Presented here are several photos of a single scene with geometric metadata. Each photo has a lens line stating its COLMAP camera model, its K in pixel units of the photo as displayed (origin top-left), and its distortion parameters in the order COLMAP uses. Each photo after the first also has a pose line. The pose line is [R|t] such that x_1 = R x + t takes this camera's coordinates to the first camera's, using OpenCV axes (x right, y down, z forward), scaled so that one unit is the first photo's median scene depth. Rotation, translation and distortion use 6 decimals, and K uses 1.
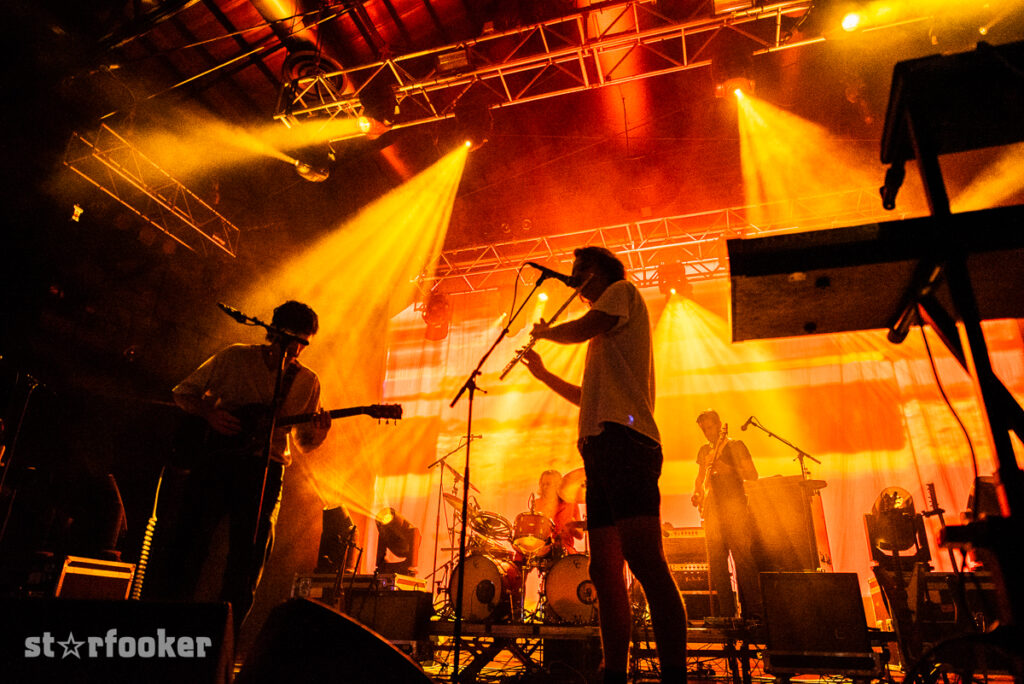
lens RADIAL K [[671.4, 0, 514.7], [0, 671.4, 339.6], [0, 0, 1]] dist [0.001706, 0.000247]
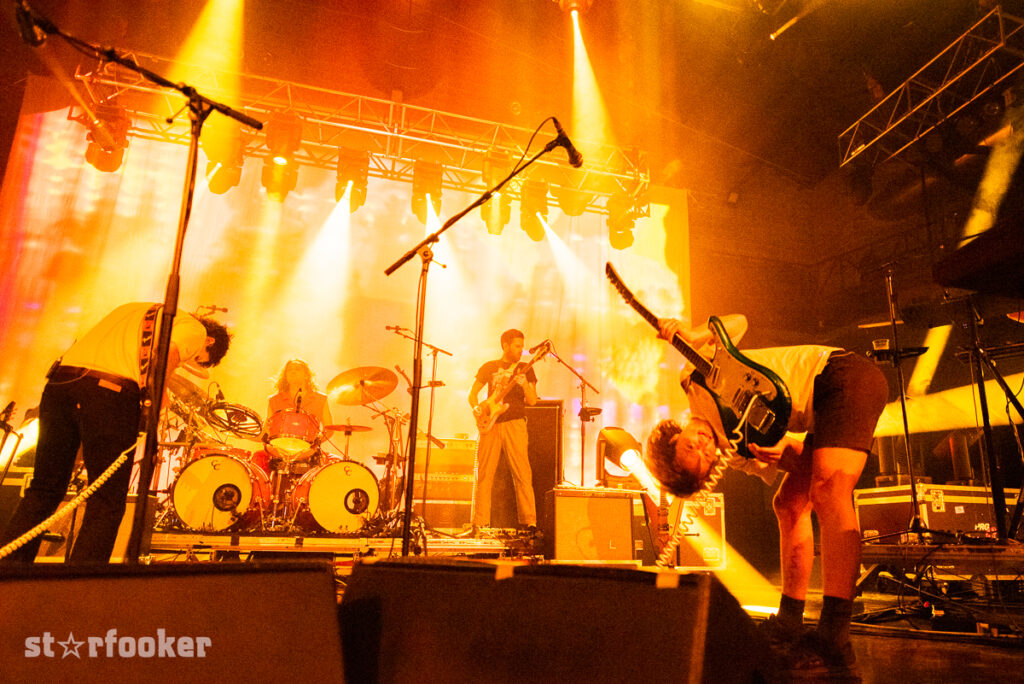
lens RADIAL K [[664.6, 0, 570.7], [0, 664.6, 373.8], [0, 0, 1]] dist [-0.000980, -0.000675]
pose [[0.817239, 0.127798, 0.561950, -0.118788], [-0.229421, 0.966651, 0.113810, 0.027705], [-0.528665, -0.221933, 0.819304, 0.101037]]
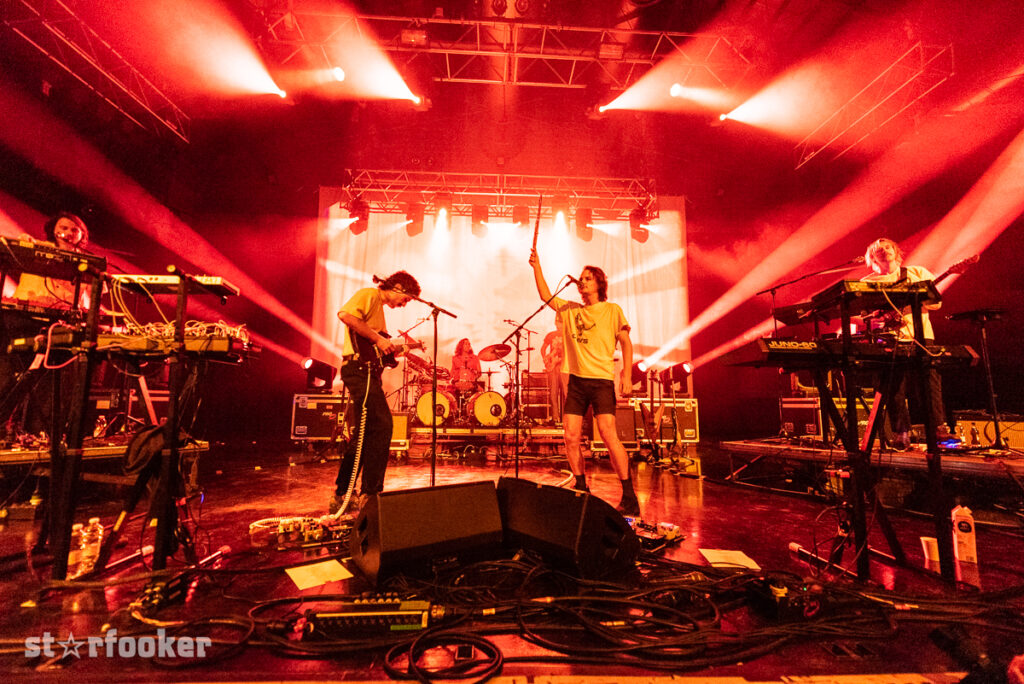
lens RADIAL K [[416.2, 0, 512.3], [0, 416.2, 354.9], [0, 0, 1]] dist [0.010211, -0.000396]
pose [[0.939045, 0.026535, 0.342769, -0.164316], [-0.129250, 0.951124, 0.280461, -0.067005], [-0.318574, -0.307669, 0.896577, -0.003119]]
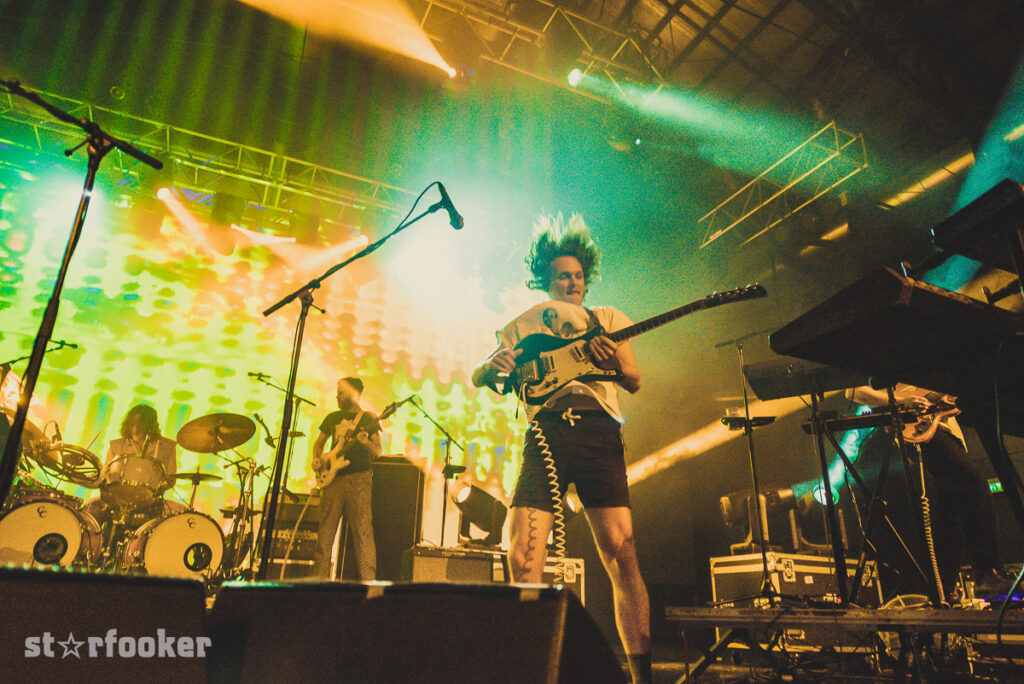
lens RADIAL K [[672.9, 0, 514.9], [0, 672.9, 341.4], [0, 0, 1]] dist [0.001526, 0.001570]
pose [[0.738418, 0.251415, 0.625724, -0.127904], [-0.282098, 0.957975, -0.052008, 0.032063], [-0.612503, -0.138112, 0.778309, 0.090017]]
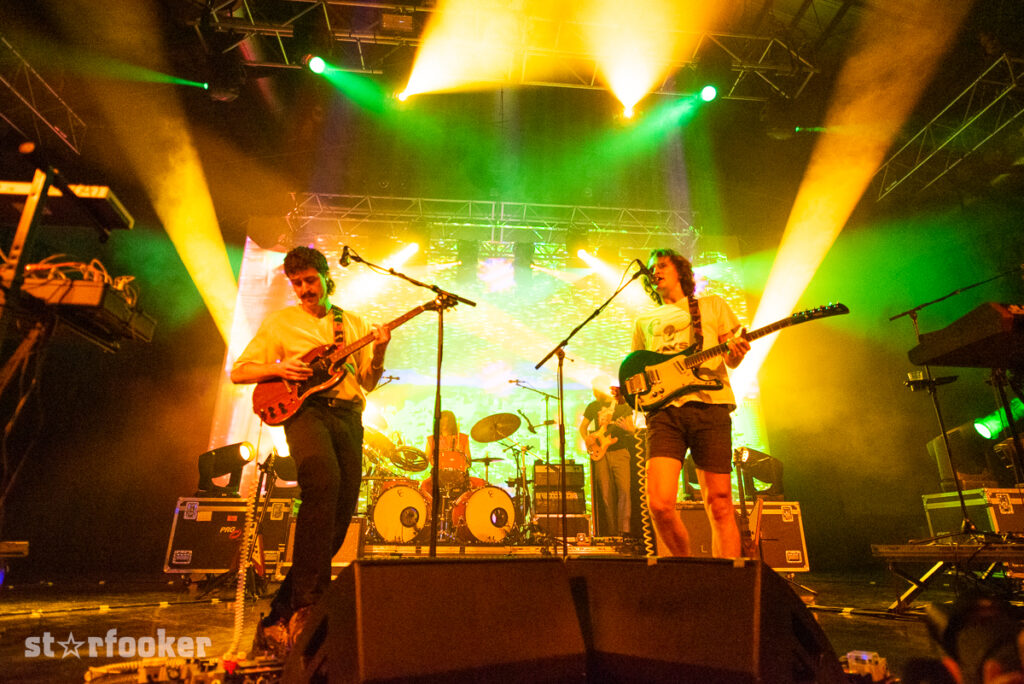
lens RADIAL K [[579.4, 0, 522.6], [0, 579.4, 329.1], [0, 0, 1]] dist [-0.002029, -0.003170]
pose [[0.923337, 0.112905, 0.367017, -0.176057], [-0.136690, 0.989831, 0.039384, -0.000634], [-0.358838, -0.086533, 0.929380, 0.039044]]
